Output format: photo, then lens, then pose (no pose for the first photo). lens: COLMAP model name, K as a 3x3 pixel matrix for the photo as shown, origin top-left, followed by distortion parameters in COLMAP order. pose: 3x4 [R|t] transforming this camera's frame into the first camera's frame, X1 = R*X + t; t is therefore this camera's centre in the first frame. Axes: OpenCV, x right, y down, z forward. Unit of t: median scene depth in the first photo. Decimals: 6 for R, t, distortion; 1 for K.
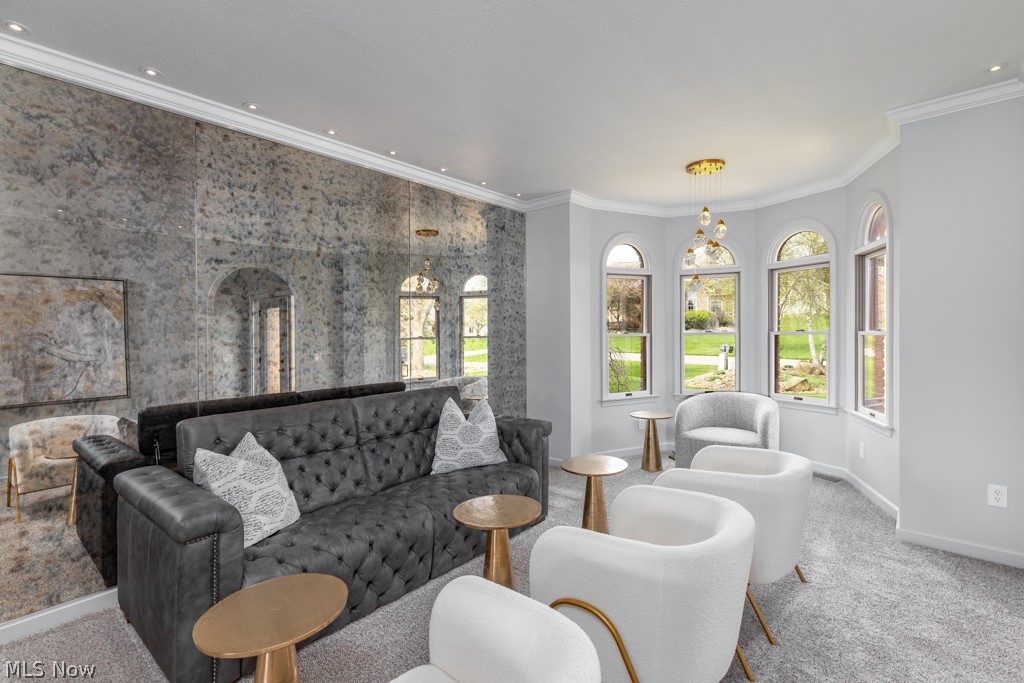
lens RADIAL K [[483.3, 0, 541.5], [0, 483.3, 353.9], [0, 0, 1]] dist [0.000399, 0.000036]
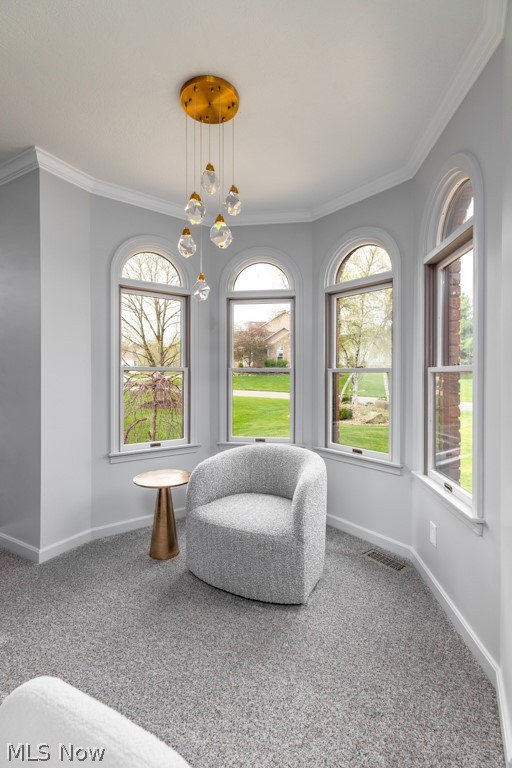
lens RADIAL K [[362.5, 0, 253.4], [0, 362.5, 381.5], [0, 0, 1]] dist [0.000399, 0.000036]
pose [[0.988118, 0.017562, 0.152692, 0.268034], [-0.013602, 0.999544, -0.026944, -0.005058], [-0.153095, 0.024547, 0.987907, 0.430917]]
